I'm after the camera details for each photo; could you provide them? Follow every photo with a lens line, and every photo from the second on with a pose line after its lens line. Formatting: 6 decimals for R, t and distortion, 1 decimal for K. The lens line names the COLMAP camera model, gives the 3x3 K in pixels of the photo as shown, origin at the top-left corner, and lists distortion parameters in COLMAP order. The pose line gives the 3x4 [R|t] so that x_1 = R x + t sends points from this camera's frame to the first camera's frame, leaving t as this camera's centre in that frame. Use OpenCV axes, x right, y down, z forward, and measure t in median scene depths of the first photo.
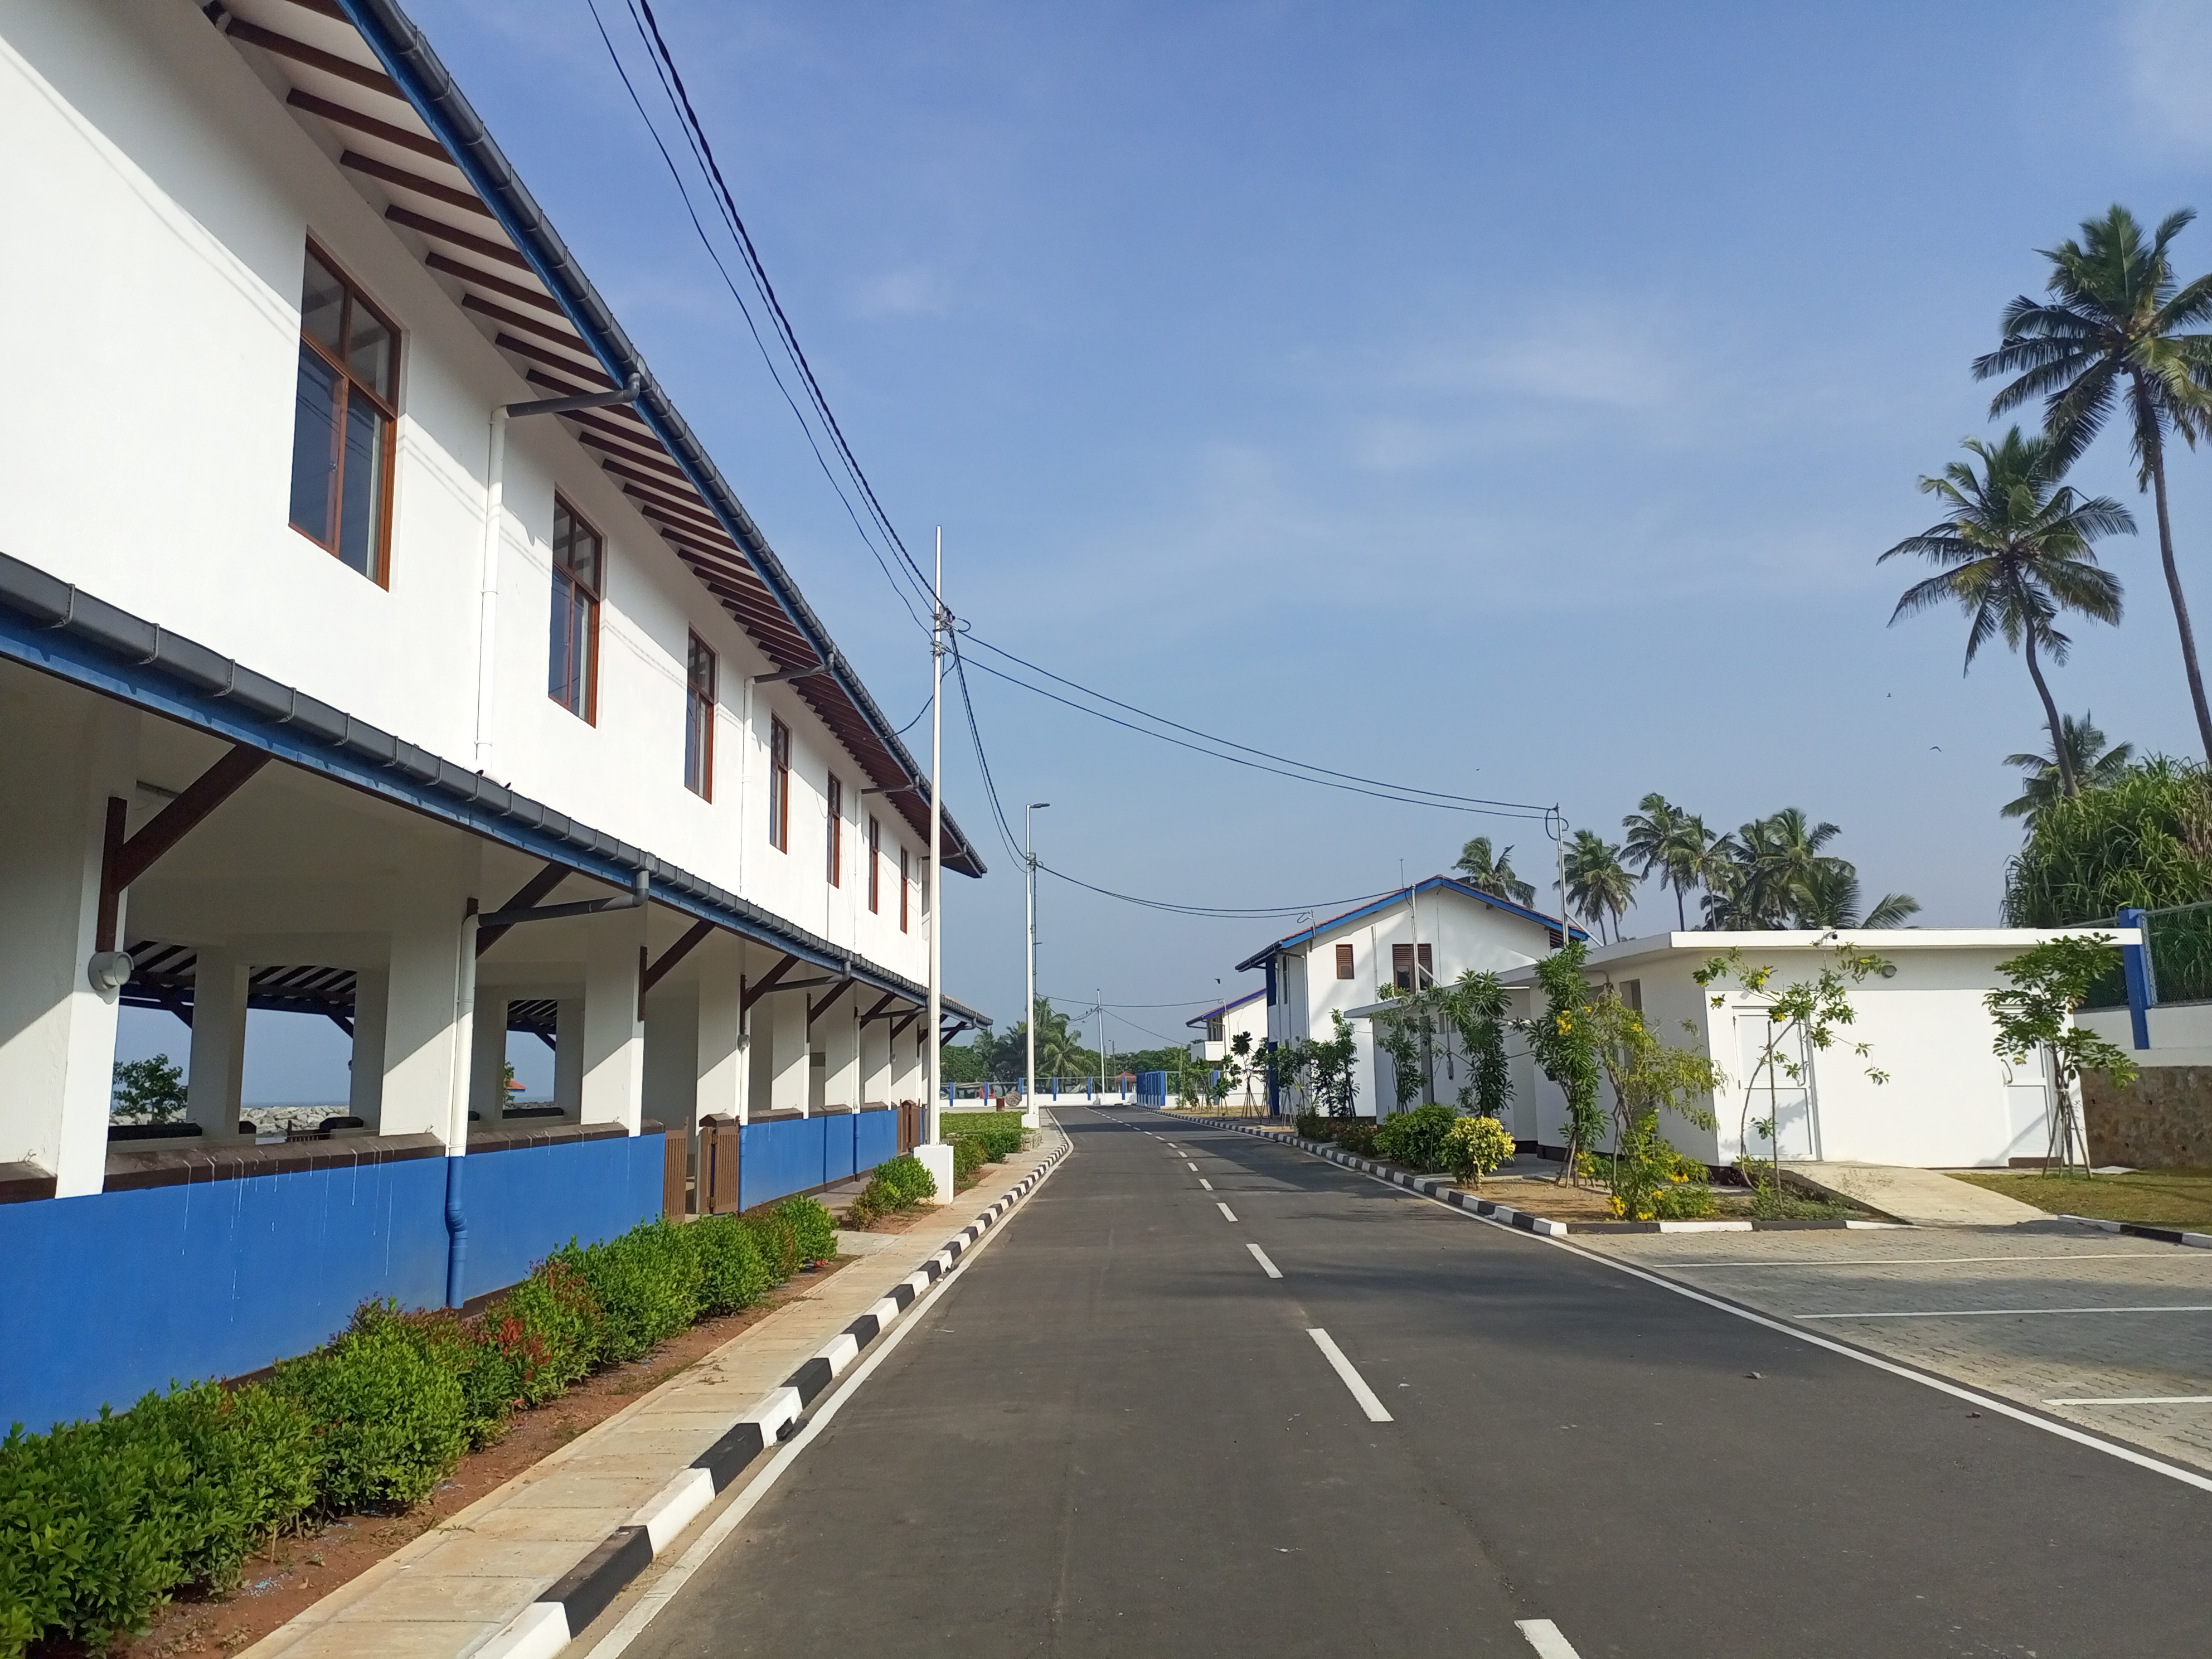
lens RADIAL K [[1671.2, 0, 1072.7], [0, 1671.2, 823.0], [0, 0, 1]] dist [0.050787, -0.010516]
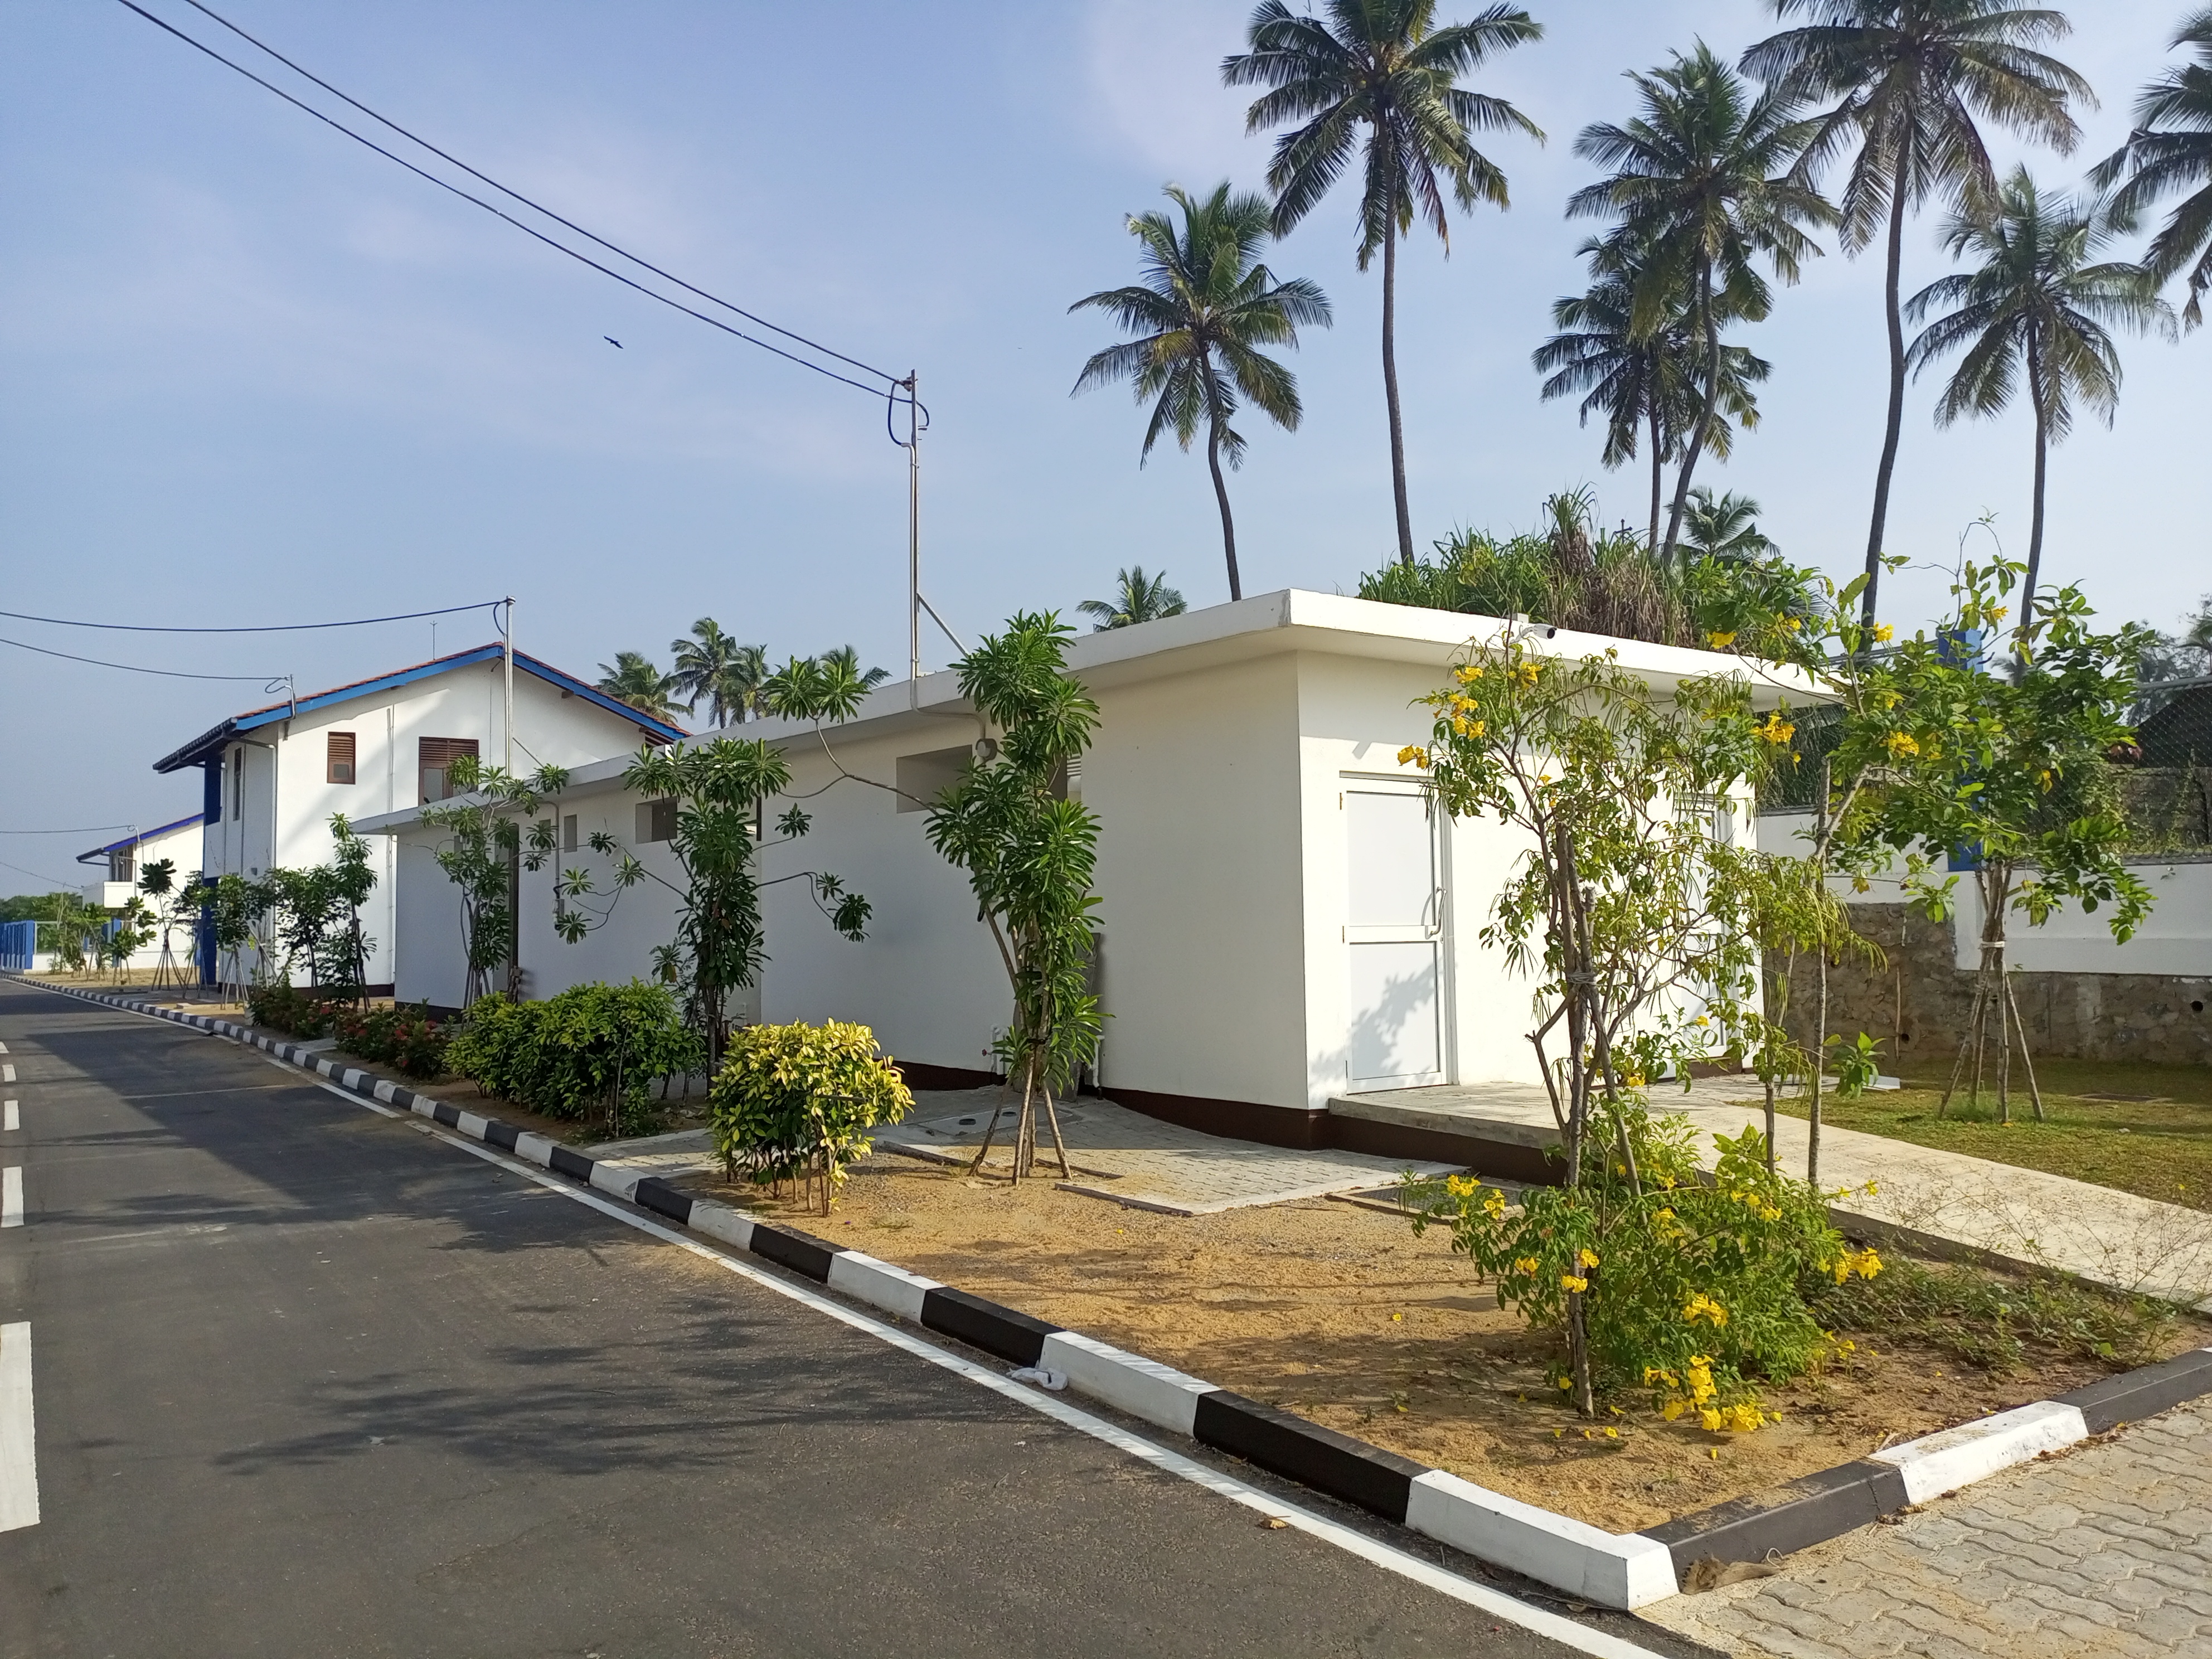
lens RADIAL K [[1609.9, 0, 1106.0], [0, 1609.9, 829.5], [0, 0, 1]] dist [0.068191, -0.095891]
pose [[0.812201, 0.037342, 0.582181, 0.035685], [-0.088570, 0.994274, 0.059790, 0.048934], [-0.576615, -0.100125, 0.810858, 0.315507]]
